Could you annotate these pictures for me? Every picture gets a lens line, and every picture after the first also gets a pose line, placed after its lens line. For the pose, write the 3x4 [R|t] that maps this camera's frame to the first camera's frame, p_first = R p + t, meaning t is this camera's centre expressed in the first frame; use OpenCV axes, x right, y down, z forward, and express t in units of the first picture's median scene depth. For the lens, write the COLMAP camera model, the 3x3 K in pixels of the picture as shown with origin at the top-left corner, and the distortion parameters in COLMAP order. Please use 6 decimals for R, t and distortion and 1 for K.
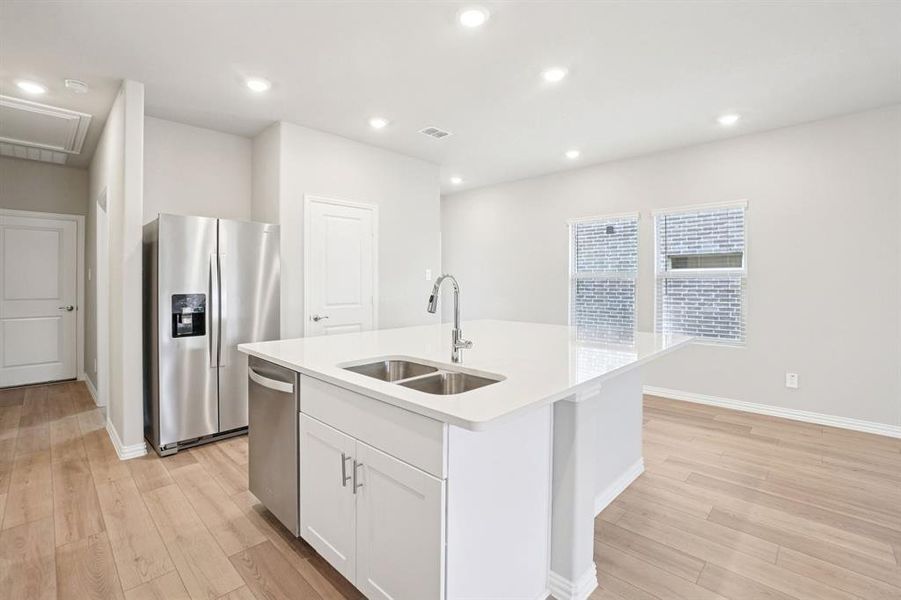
lens RADIAL K [[407.7, 0, 434.1], [0, 407.7, 280.5], [0, 0, 1]] dist [-0.019534, 0.002357]
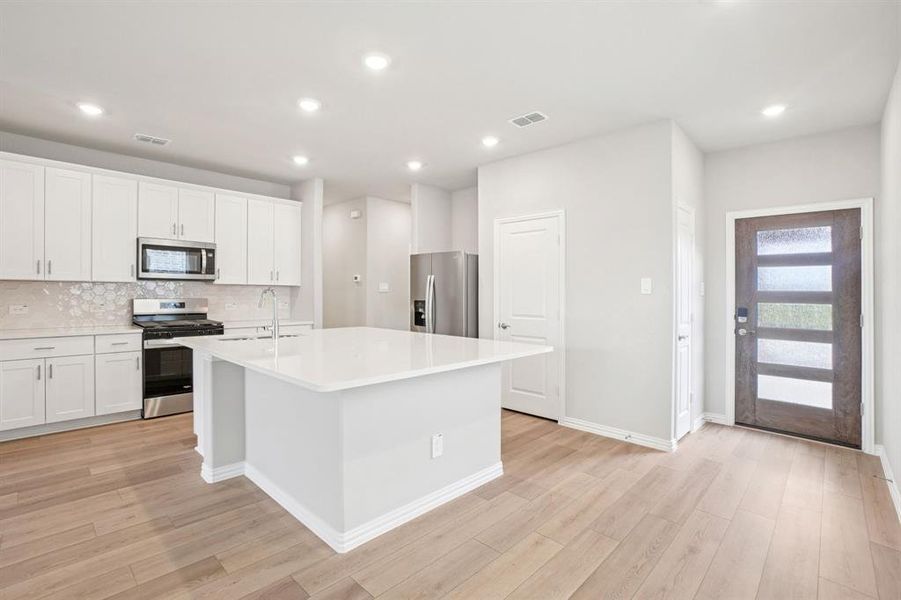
lens RADIAL K [[407.7, 0, 450.8], [0, 407.7, 291.8], [0, 0, 1]] dist [-0.019534, 0.002357]
pose [[0.045405, 0.001018, -0.998968, 0.486253], [-0.011162, 0.999938, 0.000511, -0.000415], [0.998906, 0.011127, 0.045414, 0.463674]]
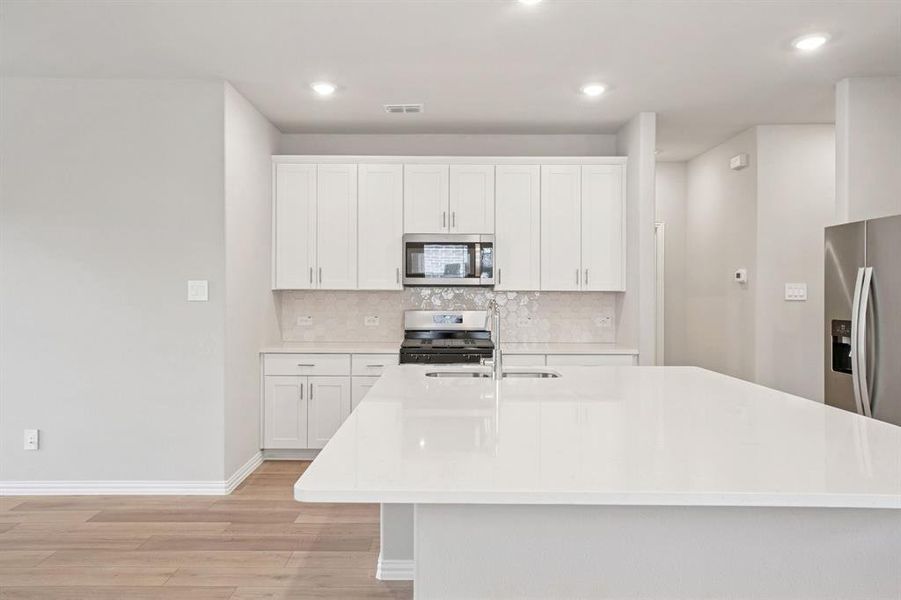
lens RADIAL K [[603.7, 0, 465.9], [0, 603.7, 296.5], [0, 0, 1]] dist [0.004373, 0.000089]
pose [[-0.684035, 0.004824, -0.729433, 0.357067], [-0.004552, 0.999930, 0.010881, -0.008798], [0.729435, 0.010763, -0.683965, 0.563897]]
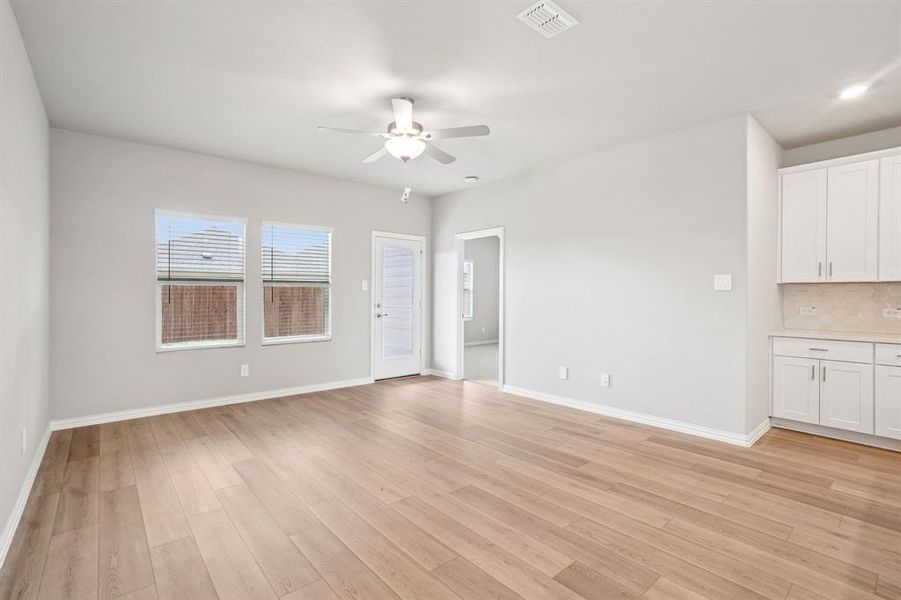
lens RADIAL K [[428.3, 0, 441.9], [0, 428.3, 299.6], [0, 0, 1]] dist [-0.033759, 0.012371]
pose [[-0.998196, 0.001773, 0.060015, 0.415963], [0.002541, 0.999916, 0.012733, 0.004368], [-0.059988, 0.012862, -0.998116, 0.526779]]
